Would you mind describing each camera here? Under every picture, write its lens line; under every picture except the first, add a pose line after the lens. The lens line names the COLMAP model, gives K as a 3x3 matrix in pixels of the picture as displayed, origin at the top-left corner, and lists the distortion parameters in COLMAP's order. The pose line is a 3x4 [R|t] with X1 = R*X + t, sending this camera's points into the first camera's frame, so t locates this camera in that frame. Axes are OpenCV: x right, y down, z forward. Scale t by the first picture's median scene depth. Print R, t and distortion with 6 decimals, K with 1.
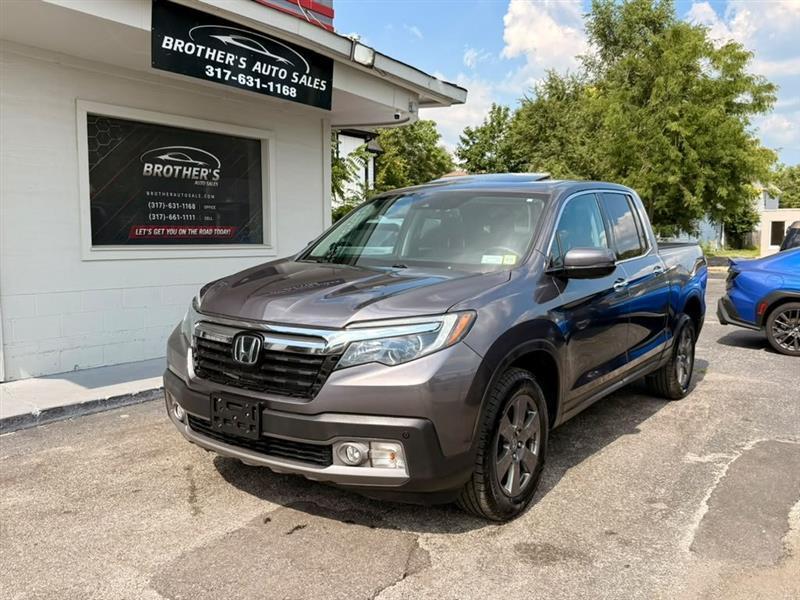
lens RADIAL K [[698.4, 0, 396.5], [0, 698.4, 302.1], [0, 0, 1]] dist [0.102916, -0.224982]
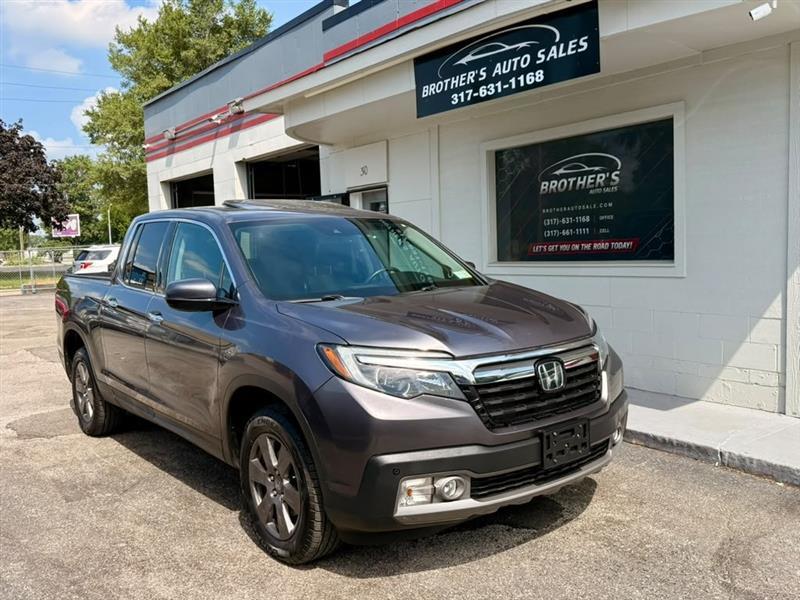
lens RADIAL K [[695.3, 0, 397.0], [0, 695.3, 301.8], [0, 0, 1]] dist [0.089092, -0.166641]
pose [[-0.282831, 0.079410, -0.955877, 0.721928], [-0.056471, 0.993460, 0.099241, -0.118108], [0.957506, 0.082047, -0.276497, 1.145184]]
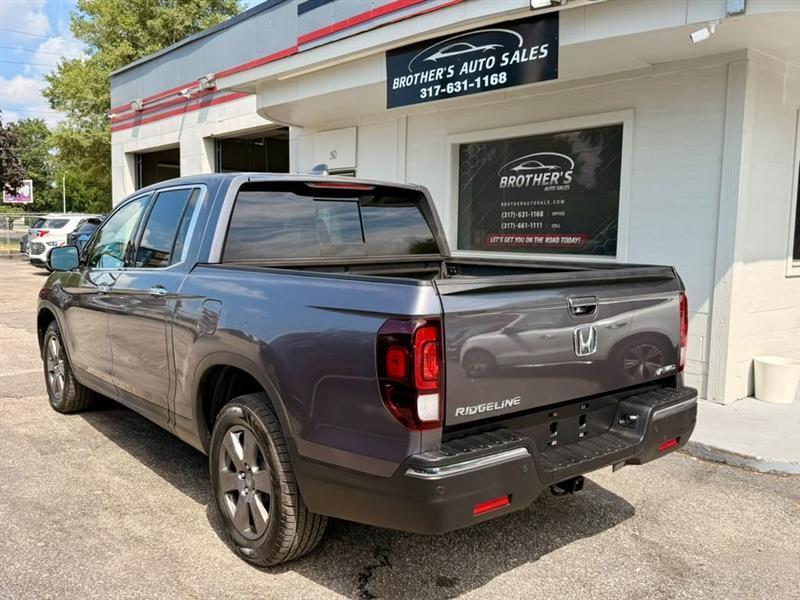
lens RADIAL K [[694.9, 0, 402.4], [0, 694.9, 305.2], [0, 0, 1]] dist [0.100643, -0.199286]
pose [[-0.224841, 0.092992, -0.969948, 0.778163], [-0.108205, 0.986896, 0.119700, -0.118784], [0.968369, 0.131867, -0.211833, 1.158421]]
